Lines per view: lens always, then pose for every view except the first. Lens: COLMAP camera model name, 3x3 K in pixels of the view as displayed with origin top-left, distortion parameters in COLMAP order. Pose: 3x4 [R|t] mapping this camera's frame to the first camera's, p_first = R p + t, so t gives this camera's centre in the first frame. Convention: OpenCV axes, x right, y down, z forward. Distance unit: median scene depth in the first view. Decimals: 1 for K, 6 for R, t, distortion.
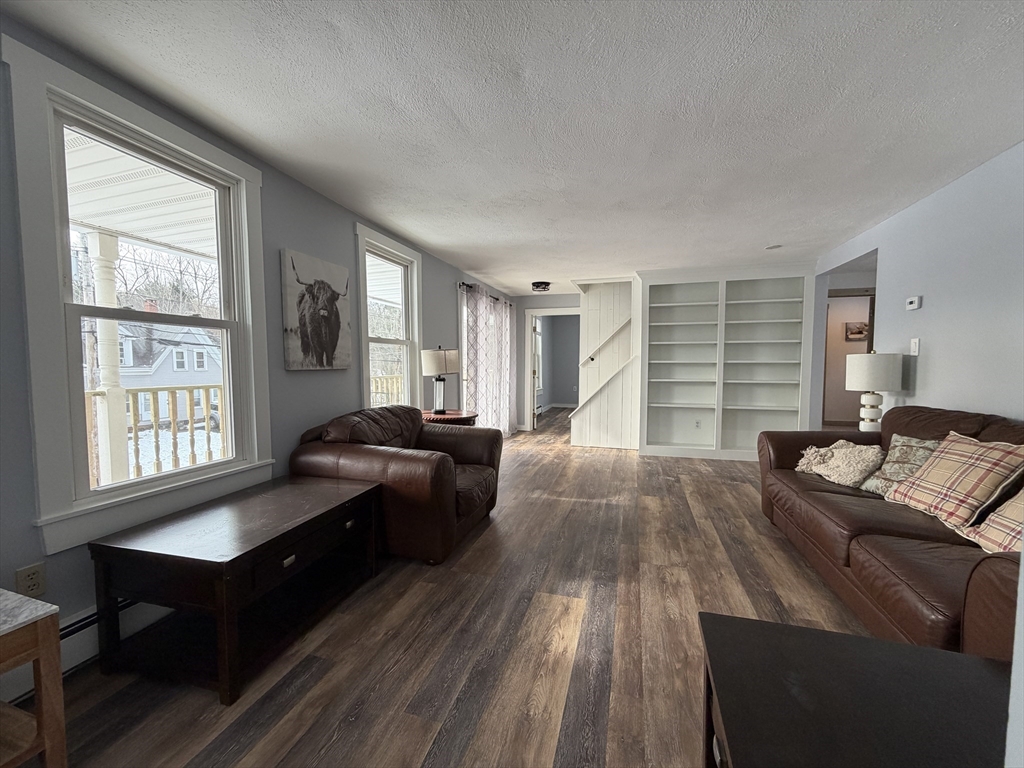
lens RADIAL K [[409.1, 0, 507.0], [0, 409.1, 384.3], [0, 0, 1]] dist [-0.000501, 0.000219]
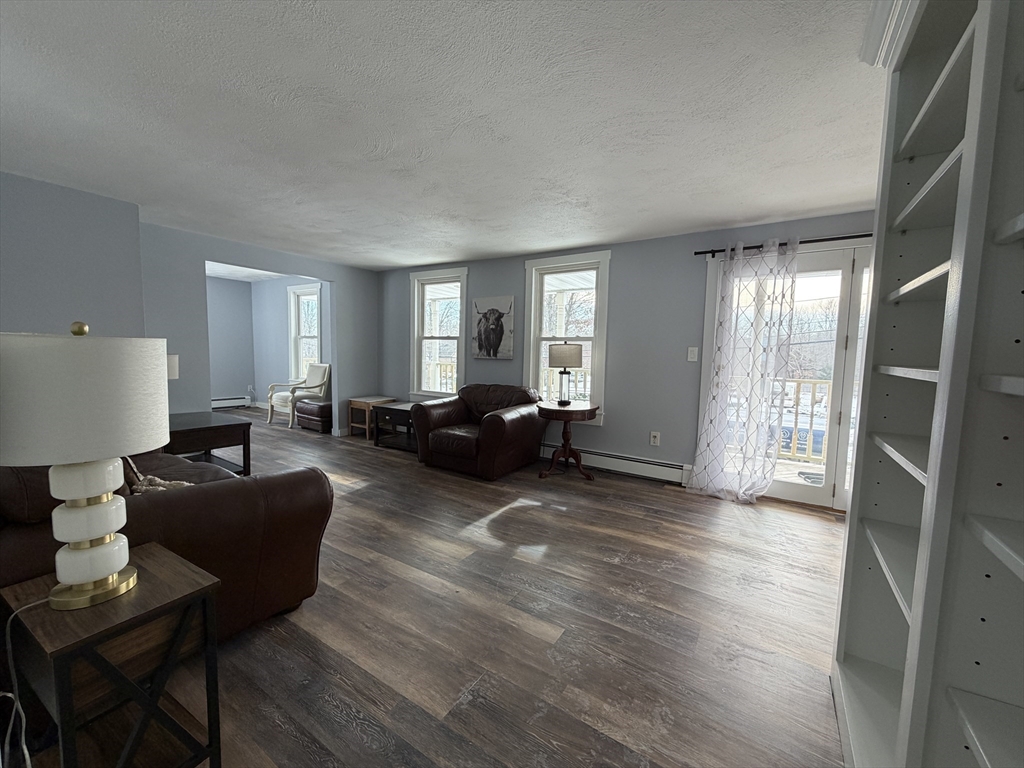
lens RADIAL K [[409.1, 0, 513.4], [0, 409.1, 382.6], [0, 0, 1]] dist [-0.000501, 0.000219]
pose [[-0.276308, 0.068391, -0.958633, 1.230649], [-0.068347, 0.993541, 0.090581, -0.099063], [0.958636, 0.090548, -0.269849, 1.565139]]
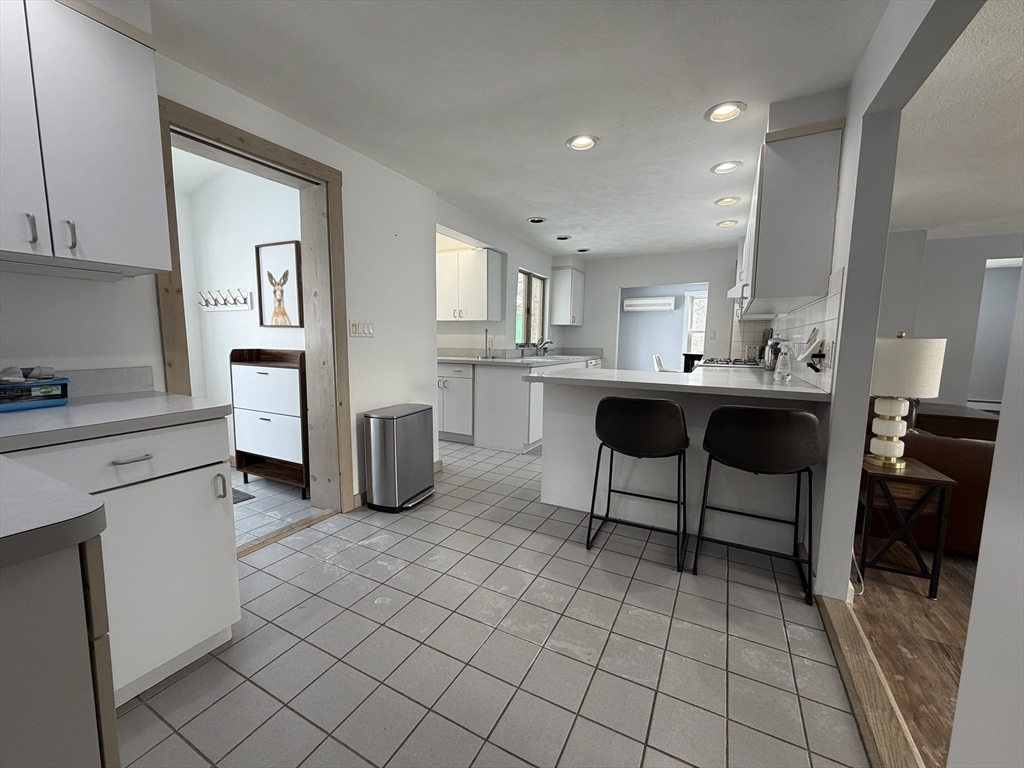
lens RADIAL K [[409.1, 0, 508.4], [0, 409.1, 387.2], [0, 0, 1]] dist [-0.000501, 0.000219]
pose [[-0.981693, -0.027493, 0.188477, 1.404995], [0.006141, 0.984446, 0.175582, -0.115460], [-0.190373, 0.173525, -0.966254, 1.789275]]
